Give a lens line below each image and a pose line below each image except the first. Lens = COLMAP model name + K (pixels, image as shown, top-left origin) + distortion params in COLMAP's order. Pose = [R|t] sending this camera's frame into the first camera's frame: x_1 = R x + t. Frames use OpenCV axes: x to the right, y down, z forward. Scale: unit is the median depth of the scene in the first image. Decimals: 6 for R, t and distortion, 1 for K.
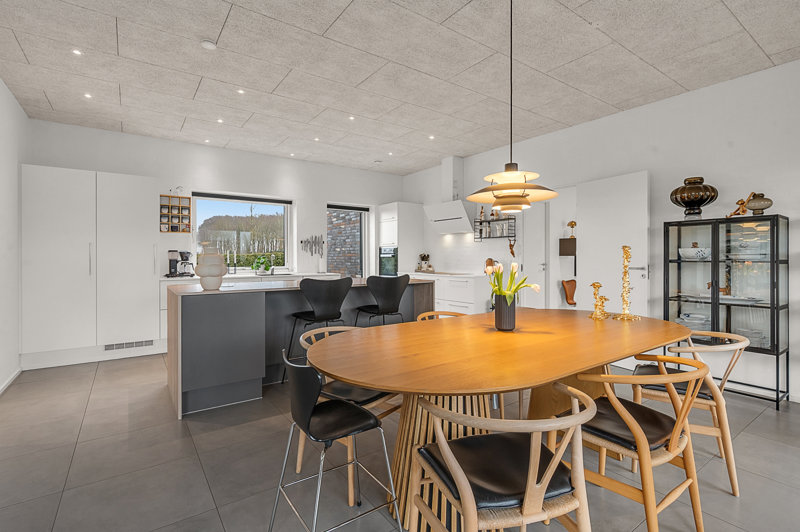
lens RADIAL K [[380.1, 0, 400.9], [0, 380.1, 258.0], [0, 0, 1]] dist [-0.000303, -0.000030]
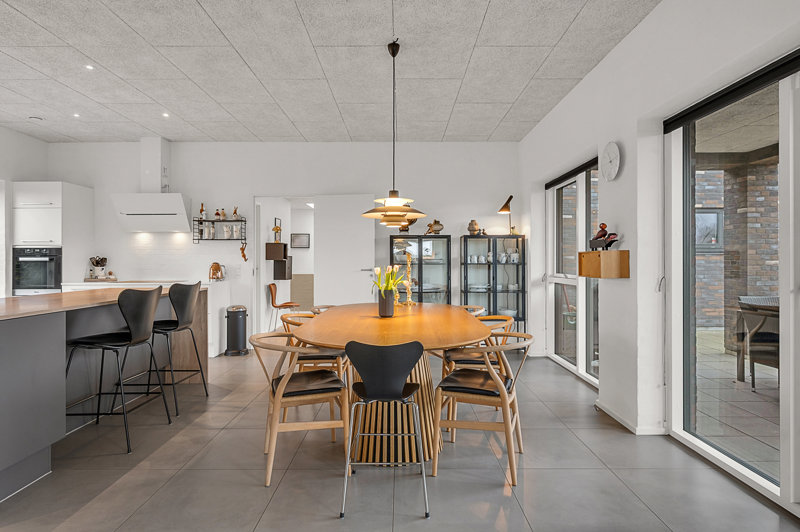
lens RADIAL K [[447.5, 0, 400.0], [0, 447.5, 266.0], [0, 0, 1]] dist [-0.003971, -0.001210]
pose [[0.581725, -0.008810, 0.813338, -0.383344], [0.001388, 0.999951, 0.009839, -0.000760], [-0.813385, -0.004595, 0.581708, 0.026994]]
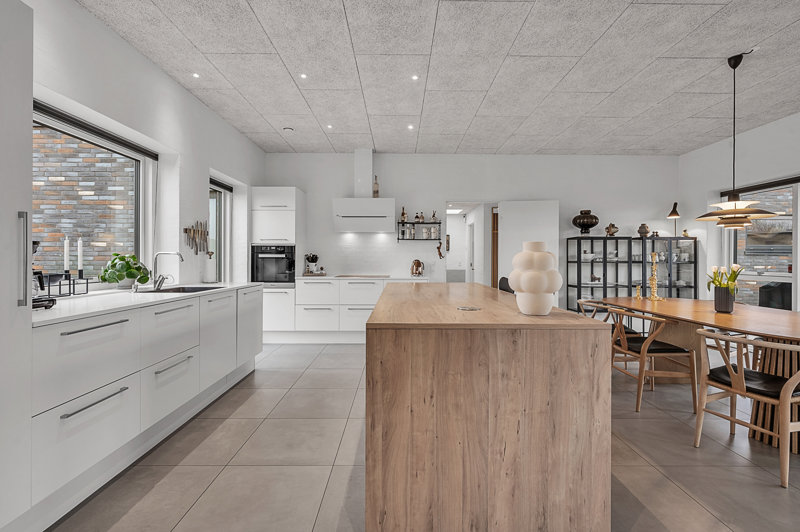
lens RADIAL K [[362.8, 0, 399.2], [0, 362.8, 260.4], [0, 0, 1]] dist [-0.002385, -0.000548]
pose [[0.578492, 0.000012, 0.815688, -0.602770], [-0.004459, 0.999985, 0.003147, -0.000170], [-0.815676, -0.005458, 0.578483, 0.484509]]
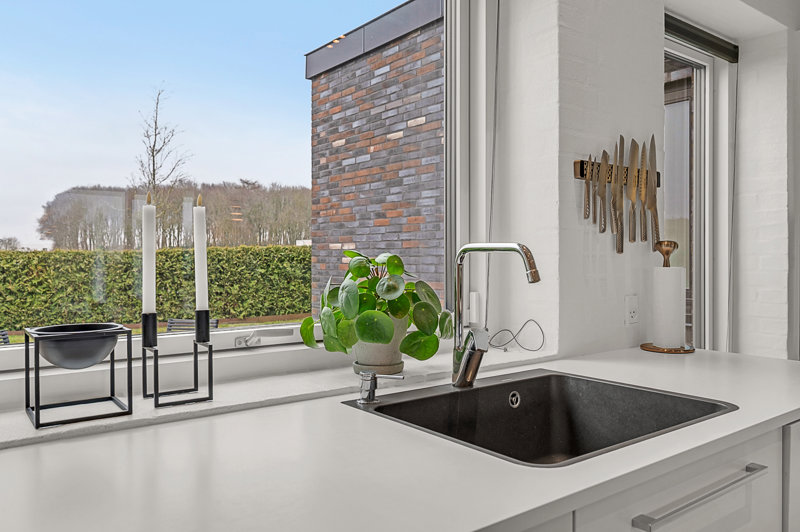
lens RADIAL K [[610.5, 0, 400.0], [0, 610.5, 266.0], [0, 0, 1]] dist [-0.003576, 0.000047]
pose [[0.999368, -0.002899, 0.035436, -0.405451], [0.002359, 0.999881, 0.015260, -0.004348], [-0.035476, -0.015166, 0.999255, 0.847325]]
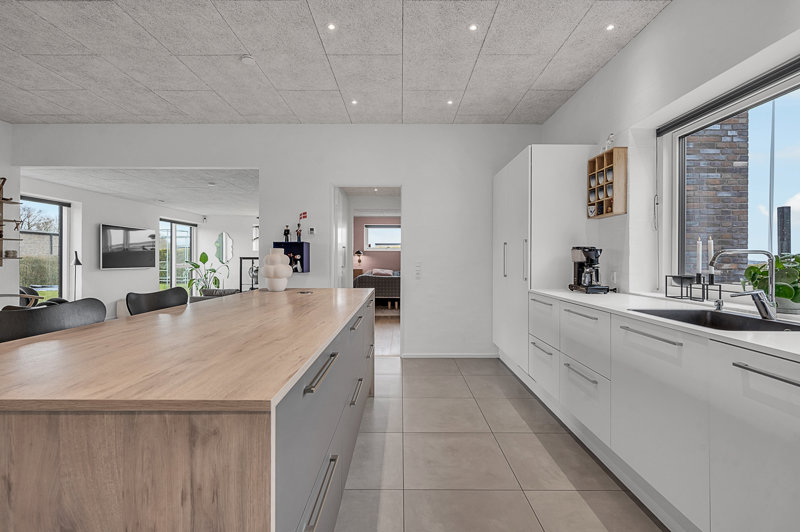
lens RADIAL K [[362.8, 0, 399.2], [0, 362.8, 260.4], [0, 0, 1]] dist [-0.002385, -0.000548]
pose [[-0.588047, 0.001663, -0.808825, 0.039381], [-0.001183, 0.999995, 0.002916, 0.000152], [0.808826, 0.002672, -0.588042, 1.024596]]
